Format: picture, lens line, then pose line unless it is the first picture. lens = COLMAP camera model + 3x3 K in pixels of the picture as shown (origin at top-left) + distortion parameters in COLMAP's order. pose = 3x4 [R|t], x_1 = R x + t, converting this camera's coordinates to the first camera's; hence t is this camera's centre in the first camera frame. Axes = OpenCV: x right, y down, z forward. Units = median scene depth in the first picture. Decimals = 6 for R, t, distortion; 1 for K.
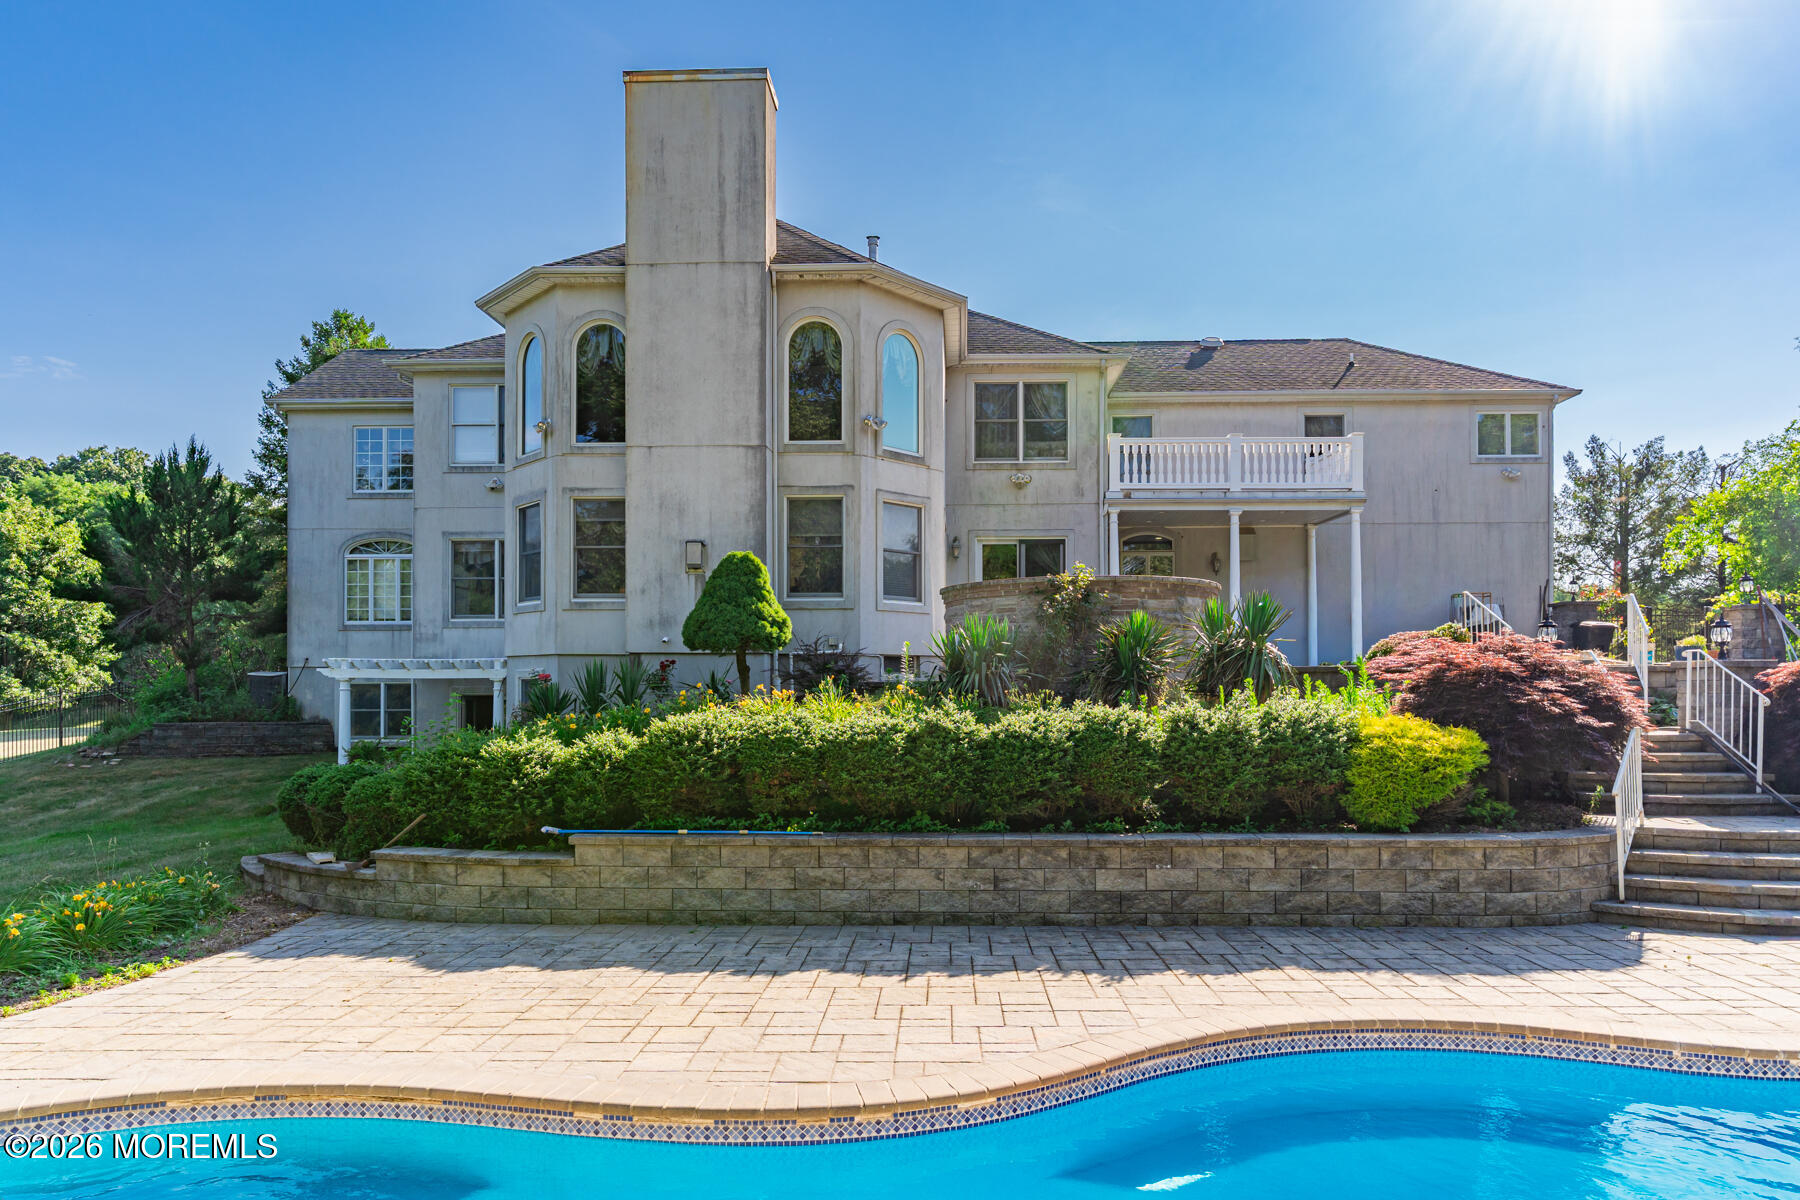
lens RADIAL K [[1100.9, 0, 899.0], [0, 1100.9, 681.5], [0, 0, 1]] dist [0.001045, 0.000245]
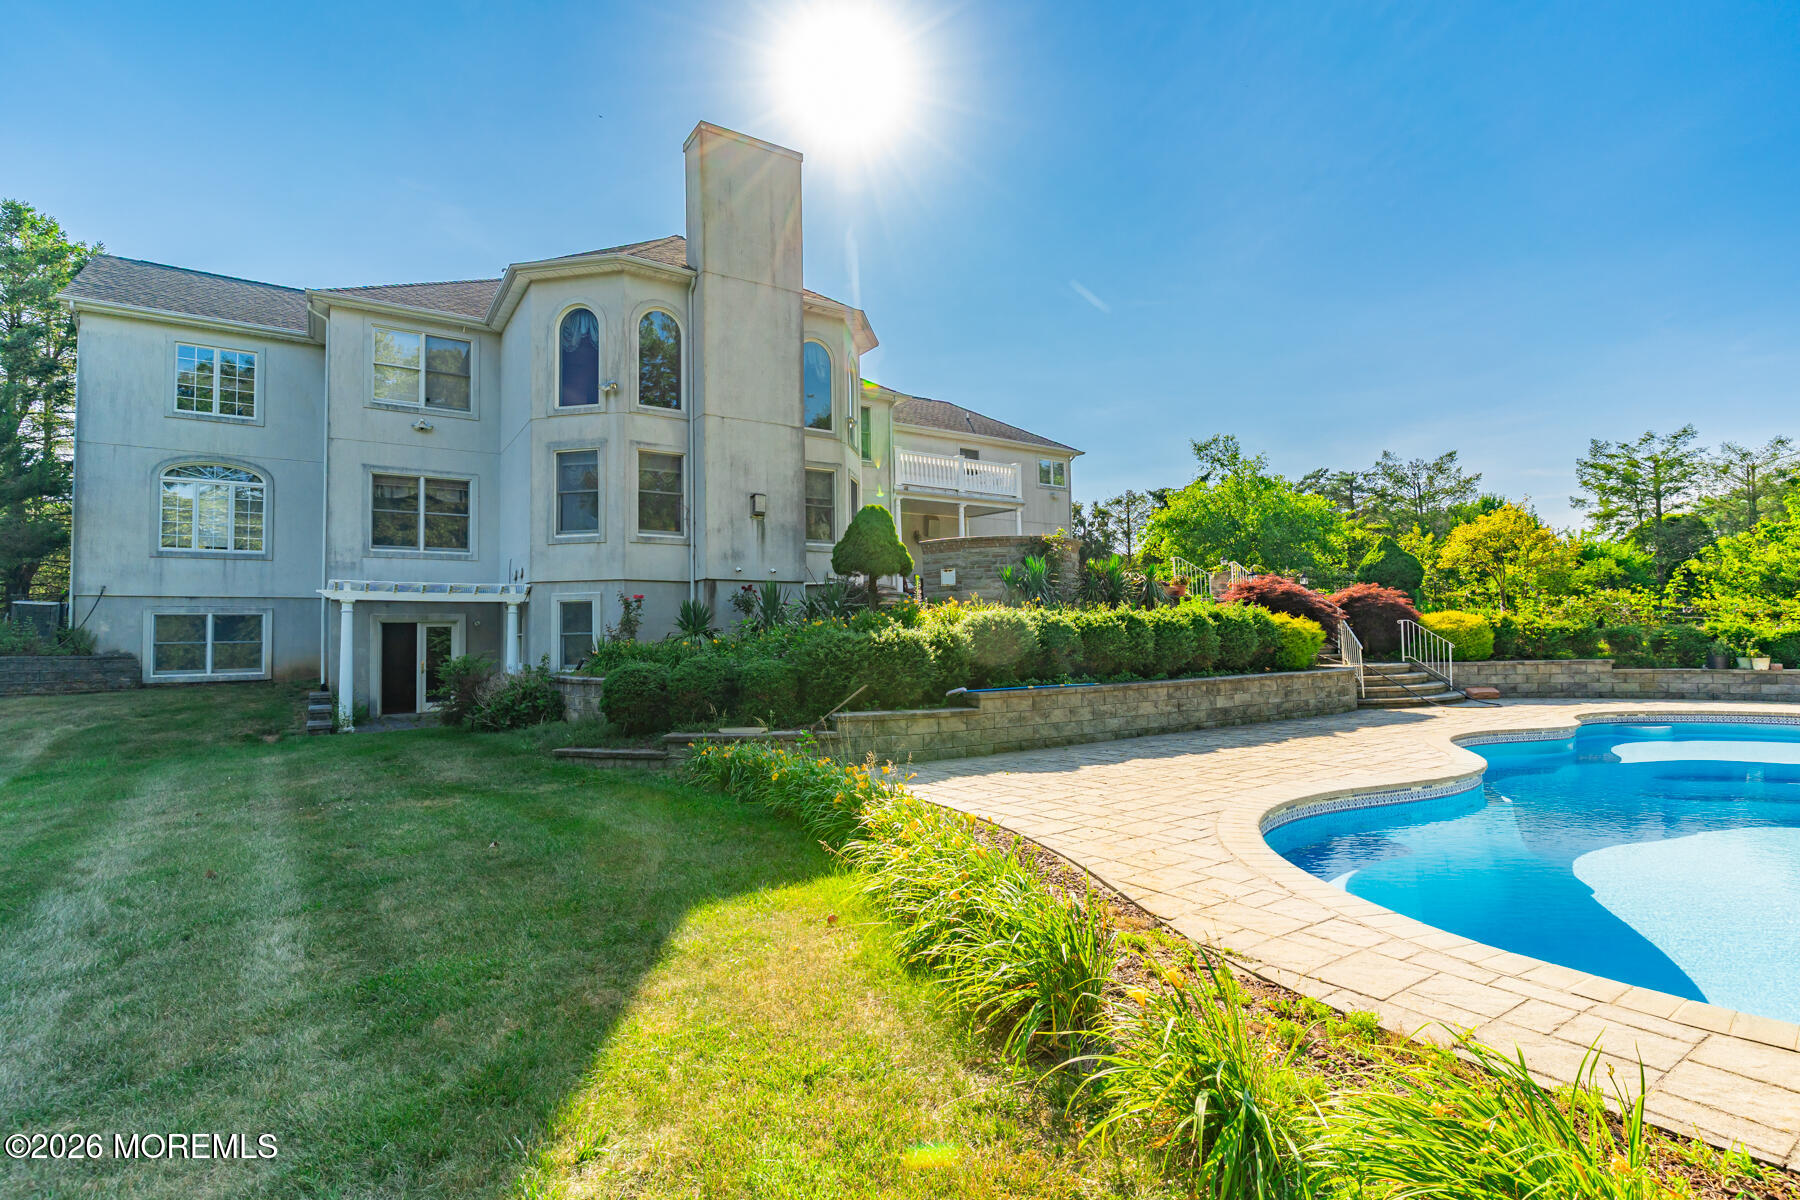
lens RADIAL K [[856.0, 0, 870.6], [0, 856.0, 604.0], [0, 0, 1]] dist [-0.000436, 0.000040]
pose [[0.821596, 0.012641, 0.569930, -0.646133], [0.010181, 0.999269, -0.036841, 0.039678], [-0.569979, 0.036071, 0.820867, 0.102545]]
